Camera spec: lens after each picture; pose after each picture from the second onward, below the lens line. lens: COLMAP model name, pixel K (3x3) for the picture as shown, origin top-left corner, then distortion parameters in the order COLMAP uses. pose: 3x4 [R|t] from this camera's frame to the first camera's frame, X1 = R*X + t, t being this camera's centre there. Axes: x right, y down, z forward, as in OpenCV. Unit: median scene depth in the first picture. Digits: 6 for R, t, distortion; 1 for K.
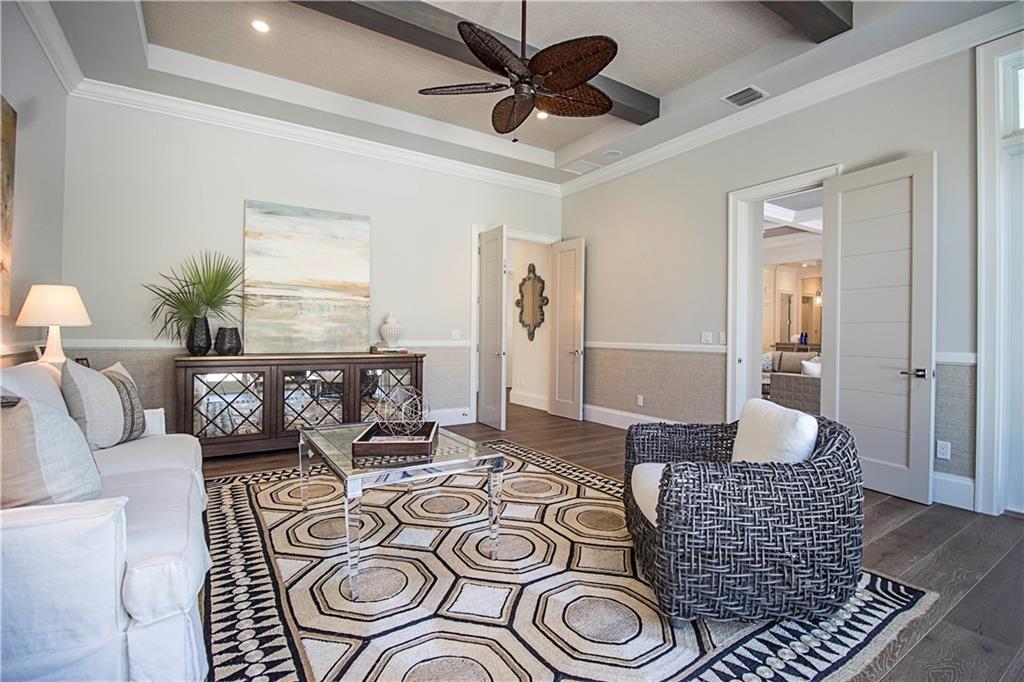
lens RADIAL K [[479.5, 0, 519.8], [0, 479.5, 334.2], [0, 0, 1]] dist [-0.004200, -0.000828]
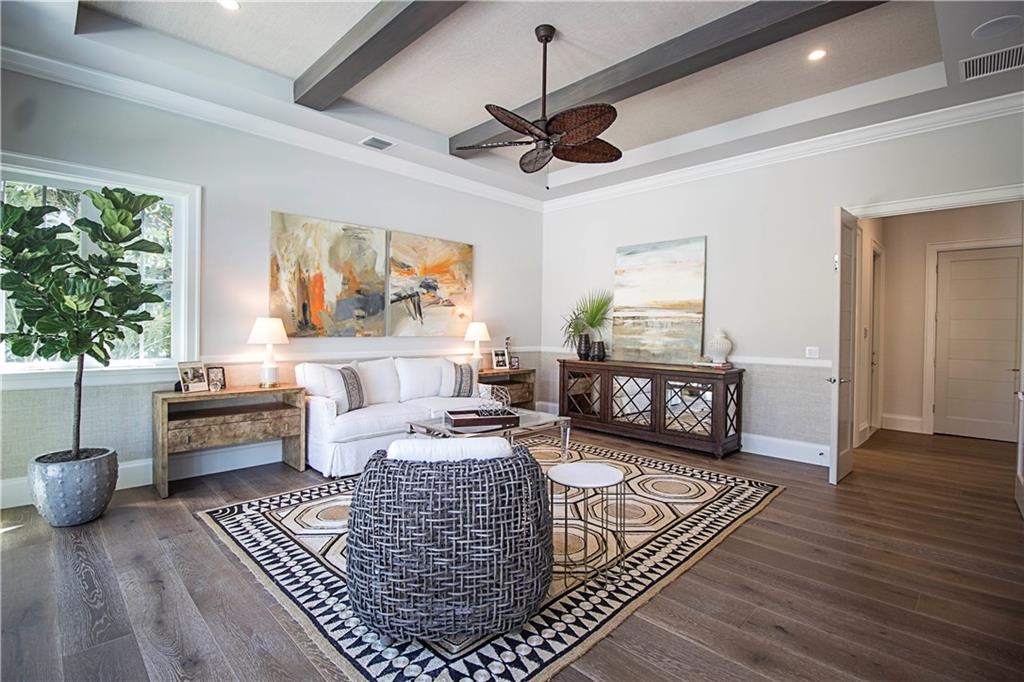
lens RADIAL K [[479.5, 0, 517.4], [0, 479.5, 337.6], [0, 0, 1]] dist [-0.004200, -0.000828]
pose [[0.207977, 0.009781, -0.978085, 0.691044], [-0.013342, 0.999885, 0.007162, -0.029321], [0.978043, 0.011560, 0.208083, 0.428633]]
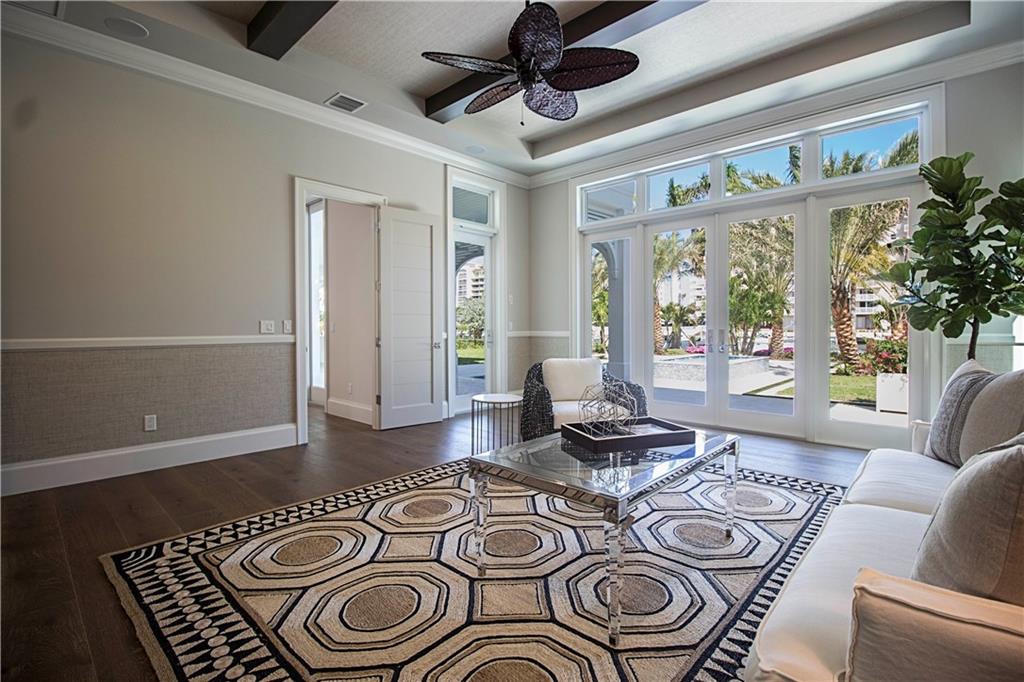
lens RADIAL K [[479.5, 0, 514.9], [0, 479.5, 332.5], [0, 0, 1]] dist [-0.004200, -0.000828]
pose [[-0.232009, -0.025350, 0.972383, -0.597661], [0.002719, 0.999640, 0.026710, -0.004146], [-0.972710, 0.008841, -0.231857, 0.773415]]
